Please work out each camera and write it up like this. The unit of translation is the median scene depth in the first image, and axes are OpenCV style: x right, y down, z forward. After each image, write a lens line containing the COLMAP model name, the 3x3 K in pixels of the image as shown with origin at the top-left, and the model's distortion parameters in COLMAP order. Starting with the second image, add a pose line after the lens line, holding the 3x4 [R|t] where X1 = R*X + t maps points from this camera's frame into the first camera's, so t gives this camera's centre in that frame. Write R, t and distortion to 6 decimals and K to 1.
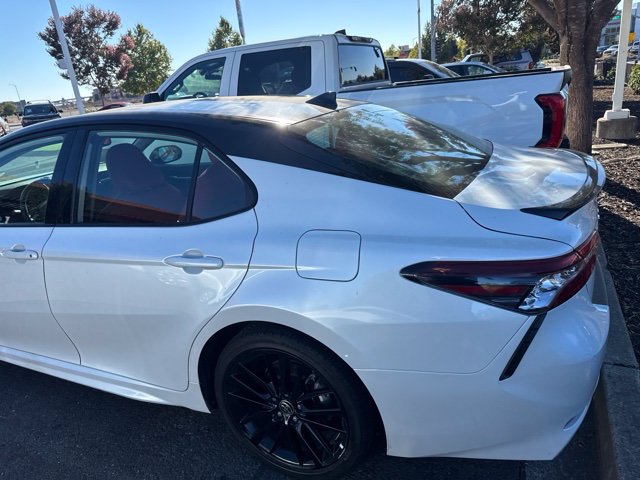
lens RADIAL K [[461.2, 0, 316.5], [0, 461.2, 235.7], [0, 0, 1]] dist [-0.000080, -0.005065]
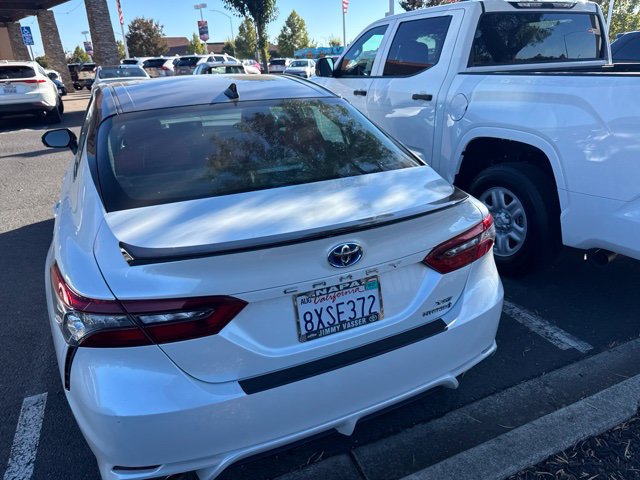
lens RADIAL K [[459.7, 0, 322.9], [0, 459.7, 241.0], [0, 0, 1]] dist [0.001855, -0.008875]
pose [[0.758732, 0.296313, -0.580107, 0.880441], [-0.233489, 0.955086, 0.182465, -0.222941], [0.608119, -0.002993, 0.793840, 0.346062]]
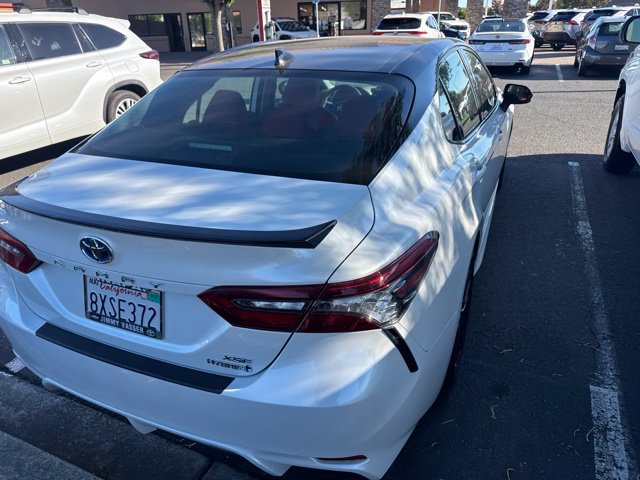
lens RADIAL K [[459.7, 0, 322.9], [0, 459.7, 241.0], [0, 0, 1]] dist [0.001855, -0.008875]
pose [[0.031685, 0.503926, -0.863166, 1.051127], [-0.293580, 0.830198, 0.473902, -0.471713], [0.955409, 0.238392, 0.174247, 1.055853]]
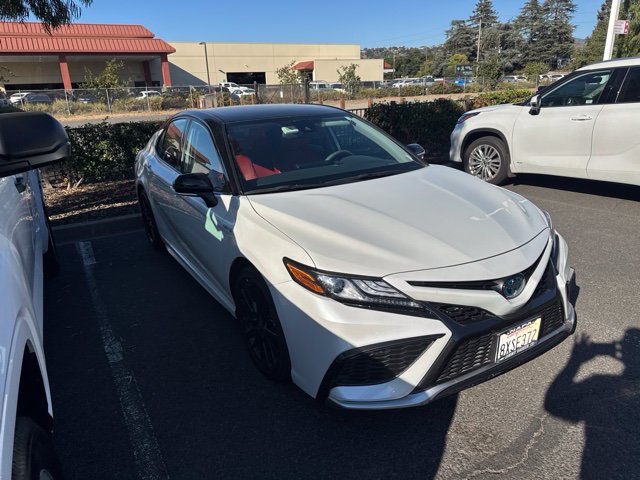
lens RADIAL K [[459.7, 0, 322.9], [0, 459.7, 241.0], [0, 0, 1]] dist [0.001855, -0.008875]
pose [[-0.824982, -0.050930, 0.562860, -1.741338], [0.288859, 0.818020, 0.497397, -0.773356], [-0.485763, 0.572930, -0.660140, 2.712270]]
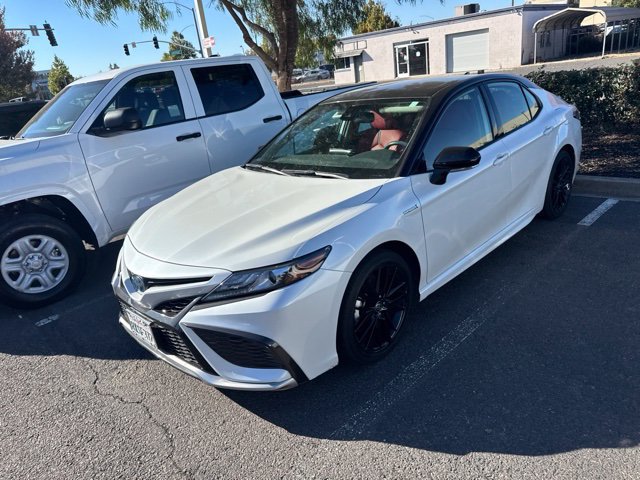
lens RADIAL K [[460.4, 0, 320.1], [0, 460.4, 240.5], [0, 0, 1]] dist [-0.002248, -0.005397]
pose [[0.334876, -0.274386, 0.901427, -2.405213], [0.384494, 0.913184, 0.135127, -0.160838], [-0.860246, 0.301343, 0.411303, 0.991735]]
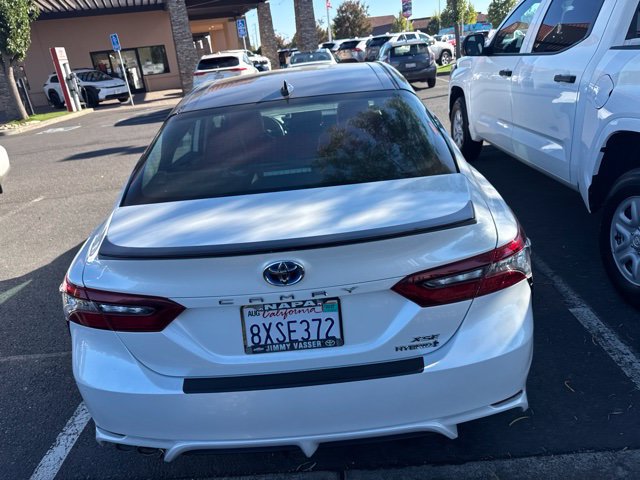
lens RADIAL K [[458.4, 0, 315.5], [0, 458.4, 240.9], [0, 0, 1]] dist [0.016908, -0.027255]
pose [[0.428565, 0.388173, -0.815876, 1.034619], [-0.222612, 0.920534, 0.321032, -0.339343], [0.875658, 0.044041, 0.480920, 0.622341]]
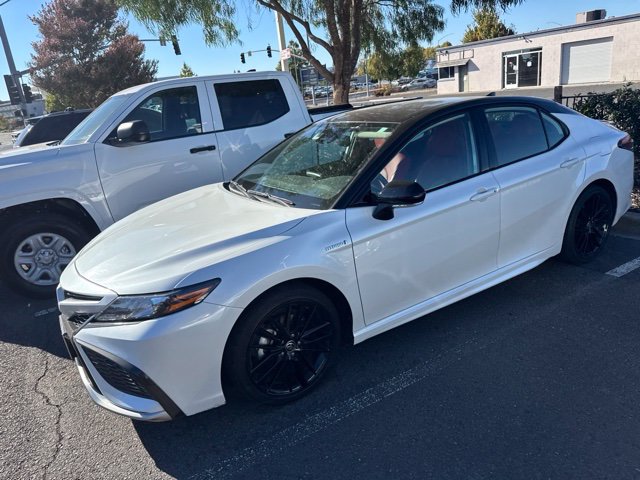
lens RADIAL K [[459.8, 0, 316.1], [0, 459.8, 233.3], [0, 0, 1]] dist [0.002563, -0.006908]
pose [[0.546077, -0.210360, 0.810894, -2.130860], [0.319162, 0.947200, 0.030788, -0.055112], [-0.774555, 0.241994, 0.584383, 0.623657]]
